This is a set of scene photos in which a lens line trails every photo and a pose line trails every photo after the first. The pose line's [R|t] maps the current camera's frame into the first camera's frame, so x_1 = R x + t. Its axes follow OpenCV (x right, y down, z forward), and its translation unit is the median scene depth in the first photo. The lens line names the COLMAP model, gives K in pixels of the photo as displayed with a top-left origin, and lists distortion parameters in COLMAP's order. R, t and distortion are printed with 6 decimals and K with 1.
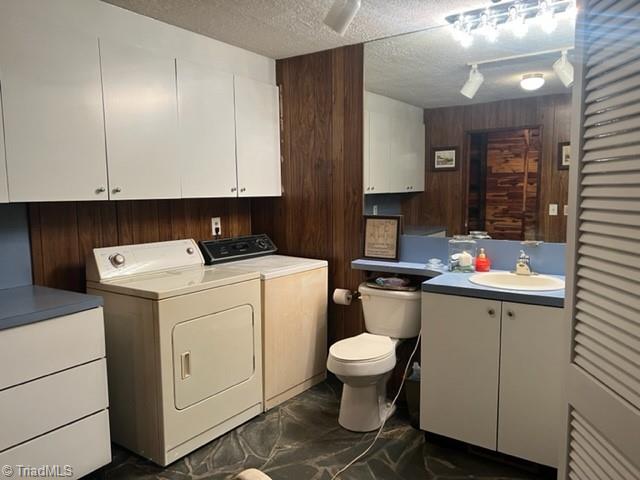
lens RADIAL K [[478.6, 0, 323.9], [0, 478.6, 242.5], [0, 0, 1]] dist [0.066894, -0.094708]
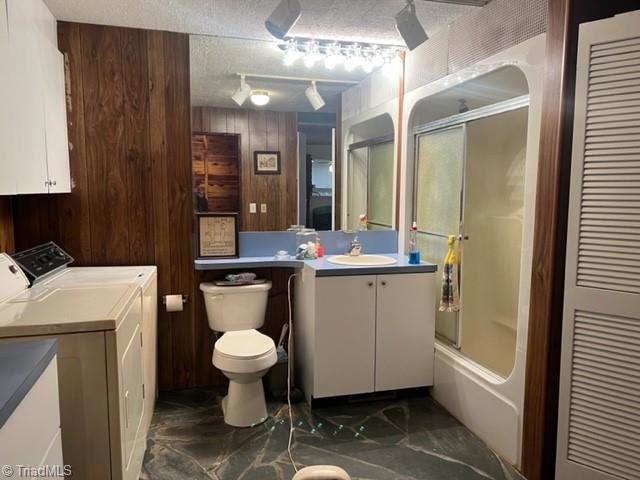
lens RADIAL K [[478.6, 0, 323.9], [0, 478.6, 242.5], [0, 0, 1]] dist [0.066894, -0.094708]
pose [[0.644321, -0.067950, 0.761730, -0.491418], [0.069196, 0.997139, 0.030420, -0.010953], [-0.761618, 0.033109, 0.647180, 0.183215]]
